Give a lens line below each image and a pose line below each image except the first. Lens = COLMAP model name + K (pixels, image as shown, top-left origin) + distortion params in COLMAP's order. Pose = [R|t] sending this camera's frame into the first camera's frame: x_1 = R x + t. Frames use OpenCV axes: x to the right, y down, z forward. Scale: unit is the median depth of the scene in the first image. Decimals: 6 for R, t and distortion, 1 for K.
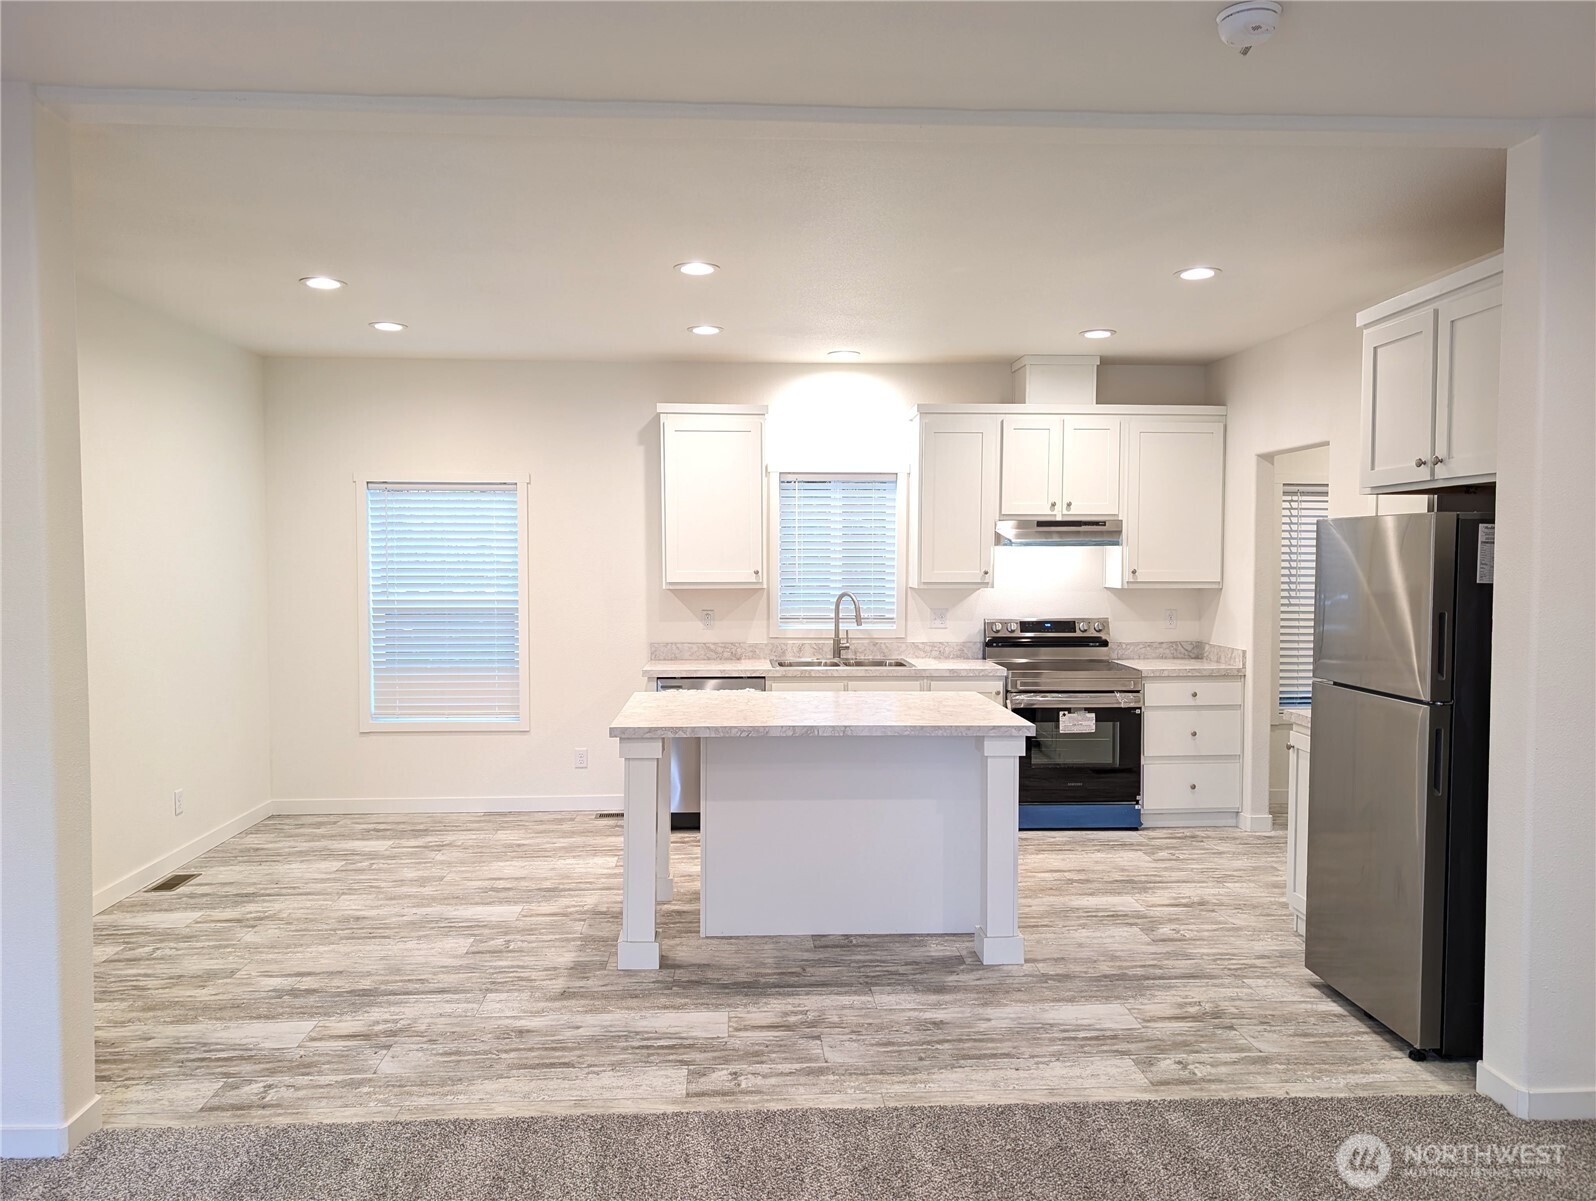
lens RADIAL K [[1146.8, 0, 796.3], [0, 1146.8, 600.1], [0, 0, 1]] dist [0.012448, -0.002081]
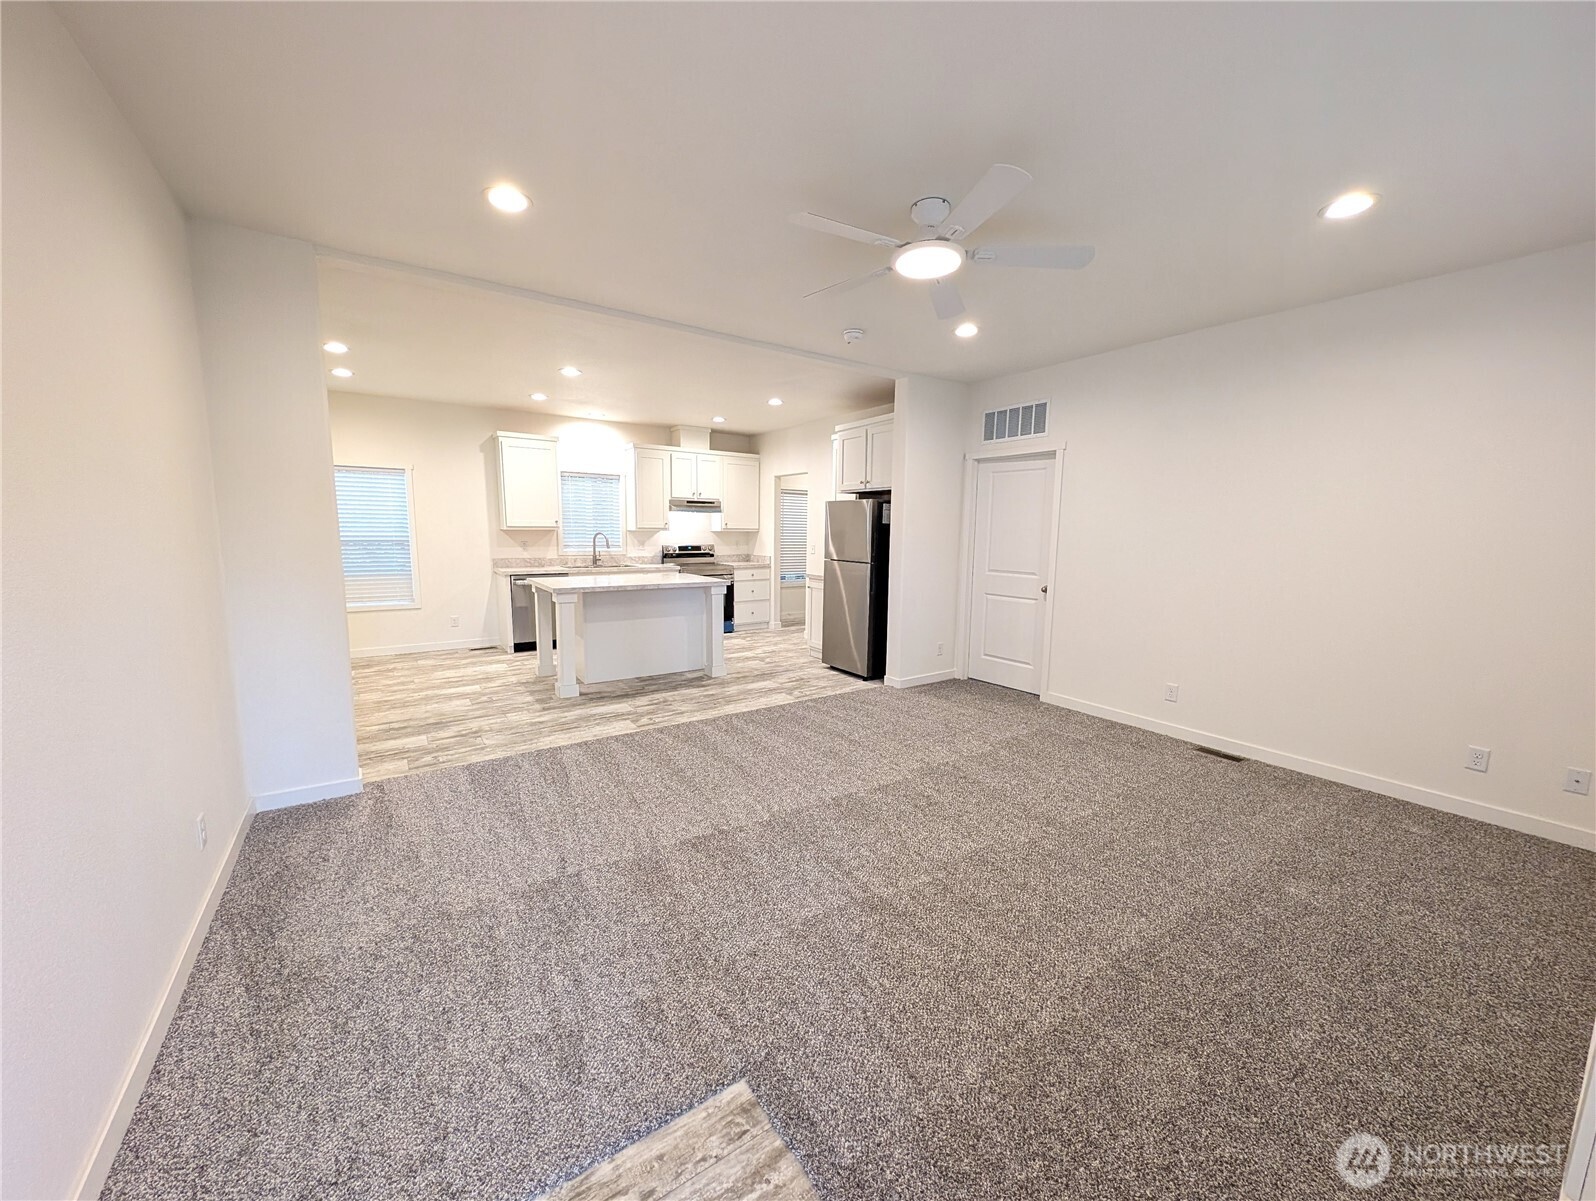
lens RADIAL K [[600.7, 0, 801.3], [0, 600.7, 607.1], [0, 0, 1]] dist [0.007031, -0.002705]
pose [[0.851485, -0.059060, 0.521043, -0.316920], [0.008742, 0.995098, 0.098508, 0.034308], [-0.524307, -0.079323, 0.847827, -0.184079]]
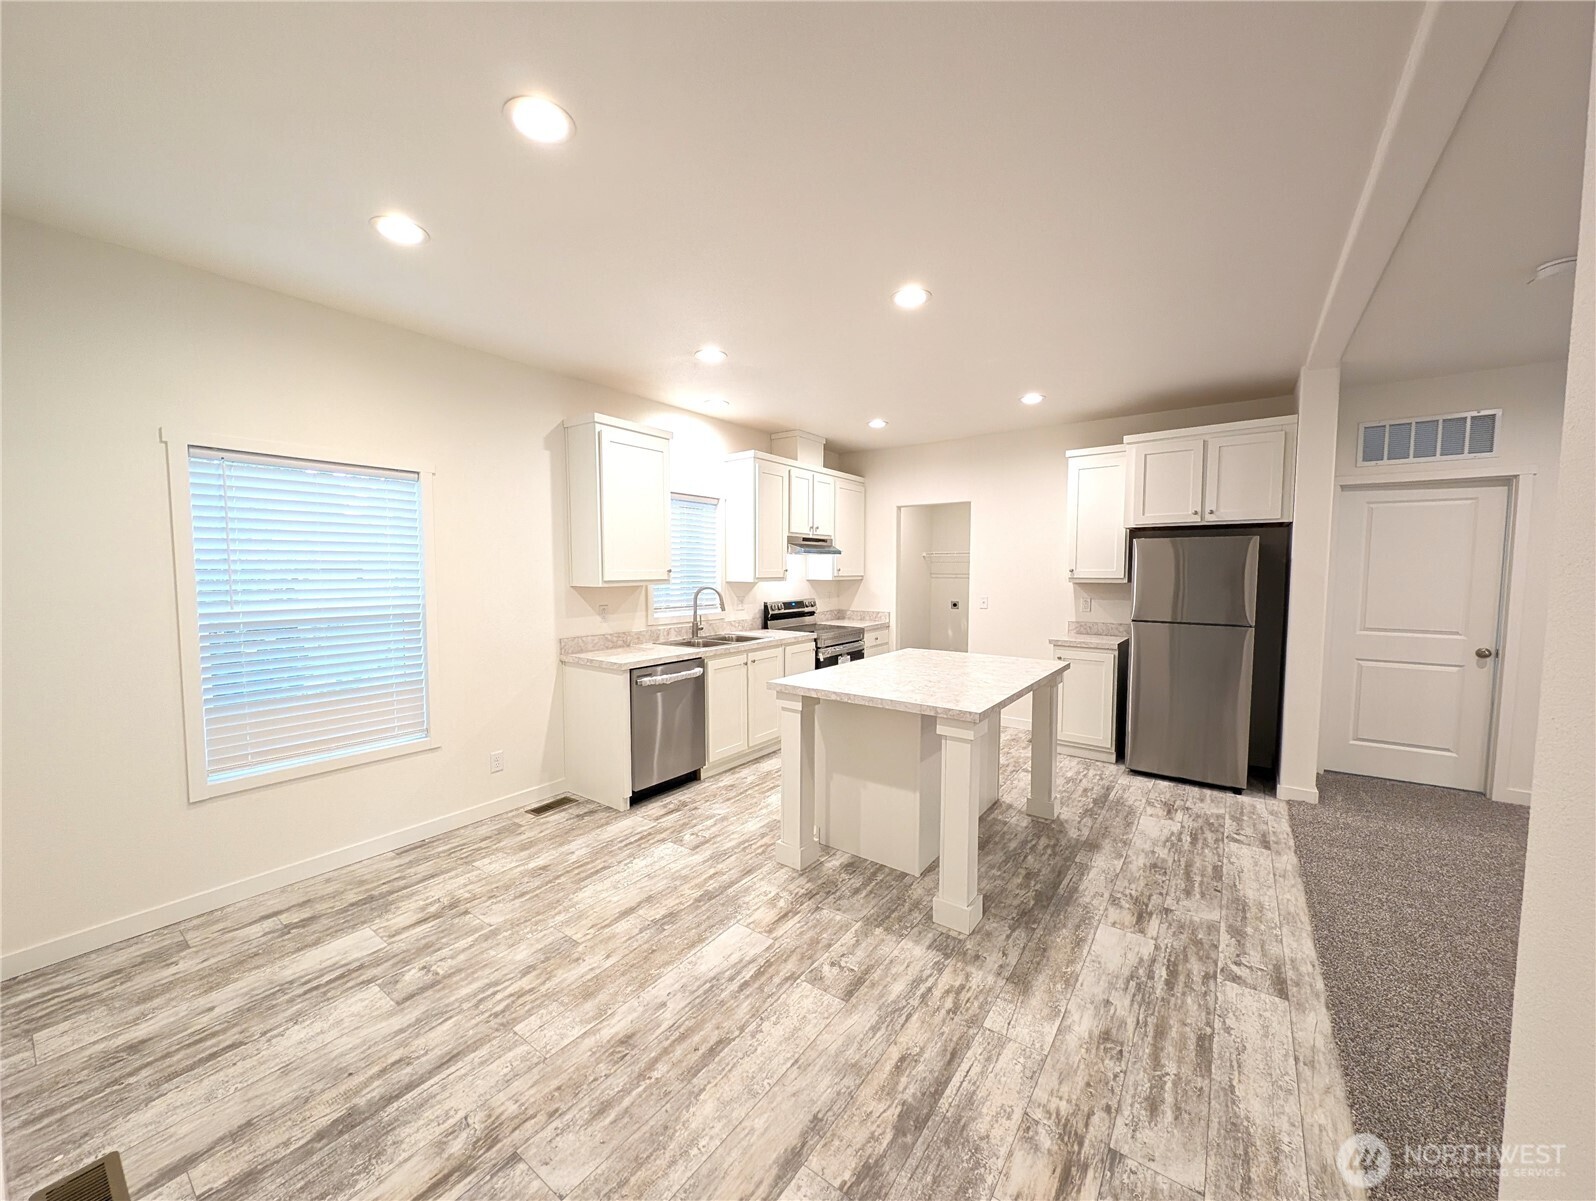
lens RADIAL K [[600.7, 0, 795.5], [0, 600.7, 605.2], [0, 0, 1]] dist [0.007031, -0.002705]
pose [[0.631824, -0.048710, 0.773580, -0.614308], [0.029424, 0.998811, 0.038860, -0.012752], [-0.774553, -0.001791, 0.632506, 0.695009]]
